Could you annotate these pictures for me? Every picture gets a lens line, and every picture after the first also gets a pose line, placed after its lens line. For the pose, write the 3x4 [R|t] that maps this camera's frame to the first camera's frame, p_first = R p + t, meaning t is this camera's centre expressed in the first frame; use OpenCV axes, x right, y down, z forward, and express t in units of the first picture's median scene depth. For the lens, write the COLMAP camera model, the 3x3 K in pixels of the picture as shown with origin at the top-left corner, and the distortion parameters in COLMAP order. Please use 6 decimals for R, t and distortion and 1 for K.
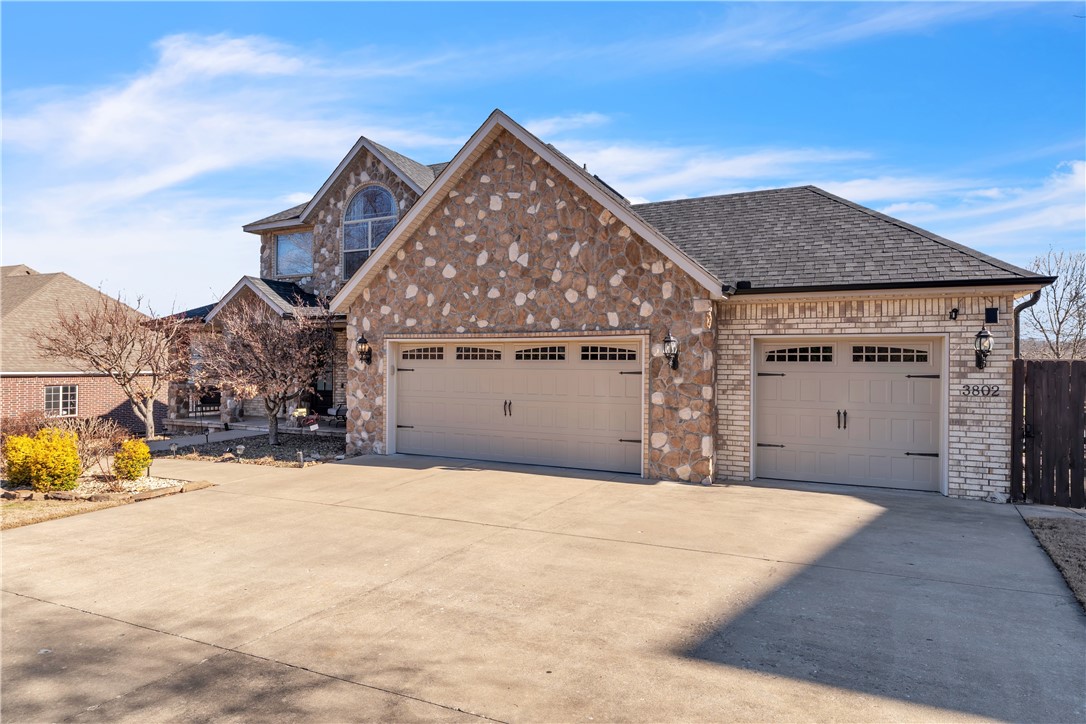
lens RADIAL K [[632.5, 0, 543.1], [0, 632.5, 357.8], [0, 0, 1]] dist [0.005070, 0.000356]
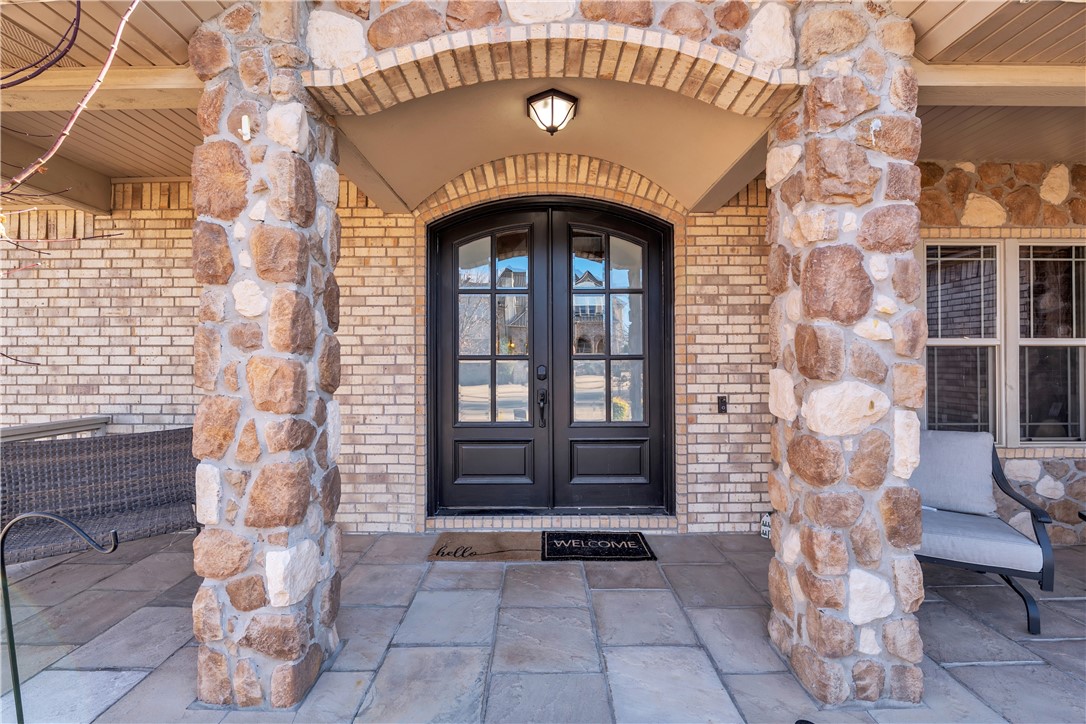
lens RADIAL K [[443.8, 0, 543.2], [0, 443.8, 359.6], [0, 0, 1]] dist [-0.012094, -0.000113]
pose [[0.905230, -0.008751, 0.424832, -0.766516], [0.004867, 0.999936, 0.010227, 0.035162], [-0.424895, -0.007190, 0.905214, 1.393565]]
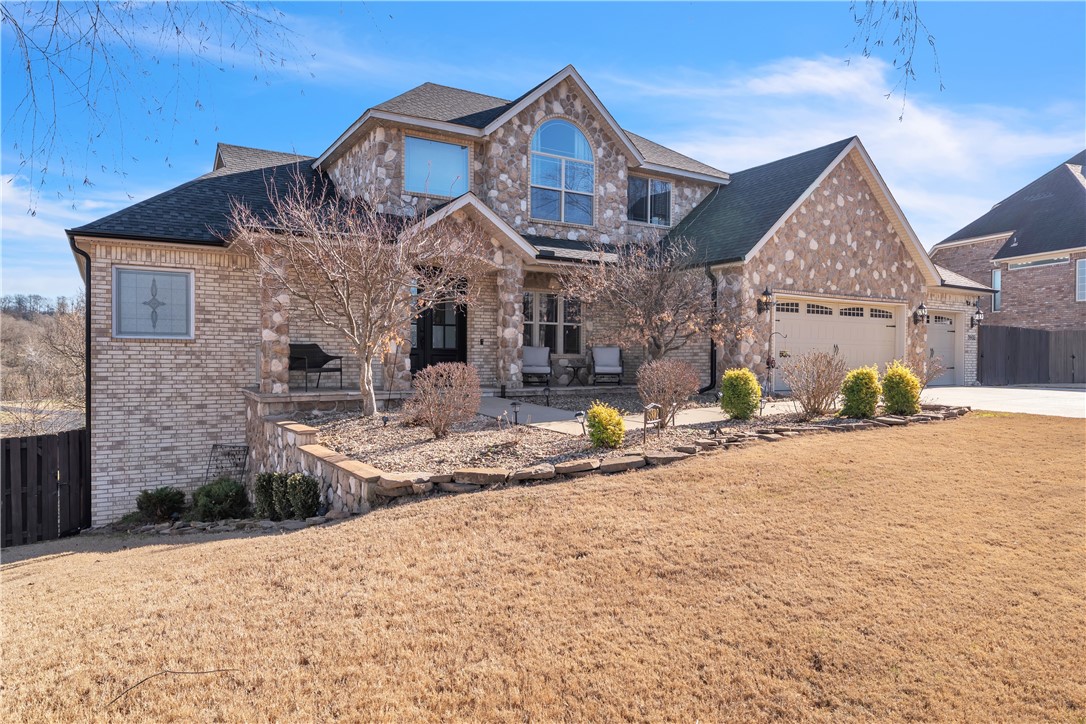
lens RADIAL K [[692.8, 0, 544.1], [0, 692.8, 367.7], [0, 0, 1]] dist [-0.003035, -0.000736]
pose [[0.542272, -0.013189, 0.840100, -1.684777], [-0.011582, 0.999664, 0.023169, 0.090753], [-0.840123, -0.022294, 0.541937, 0.713109]]
